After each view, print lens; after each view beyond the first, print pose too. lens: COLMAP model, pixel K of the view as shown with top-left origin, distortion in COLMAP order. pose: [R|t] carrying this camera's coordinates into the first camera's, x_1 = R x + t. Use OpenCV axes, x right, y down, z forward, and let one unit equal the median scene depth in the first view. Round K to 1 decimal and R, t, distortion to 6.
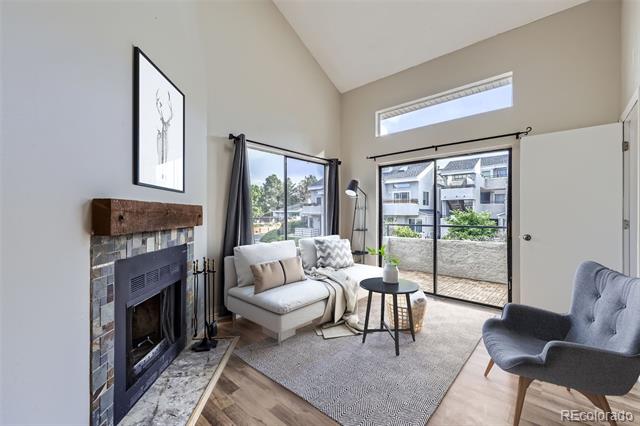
lens RADIAL K [[265.6, 0, 321.8], [0, 265.6, 212.9], [0, 0, 1]] dist [0.001859, 0.000145]
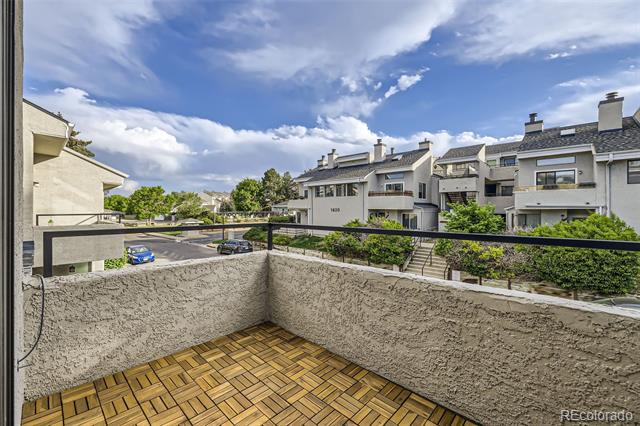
lens RADIAL K [[265.6, 0, 318.2], [0, 265.6, 209.9], [0, 0, 1]] dist [0.001859, 0.000145]
pose [[0.999687, 0.000055, -0.025034, 0.069011], [0.000142, 0.999969, 0.007862, 0.002929], [0.025033, -0.007863, 0.999656, 0.109459]]
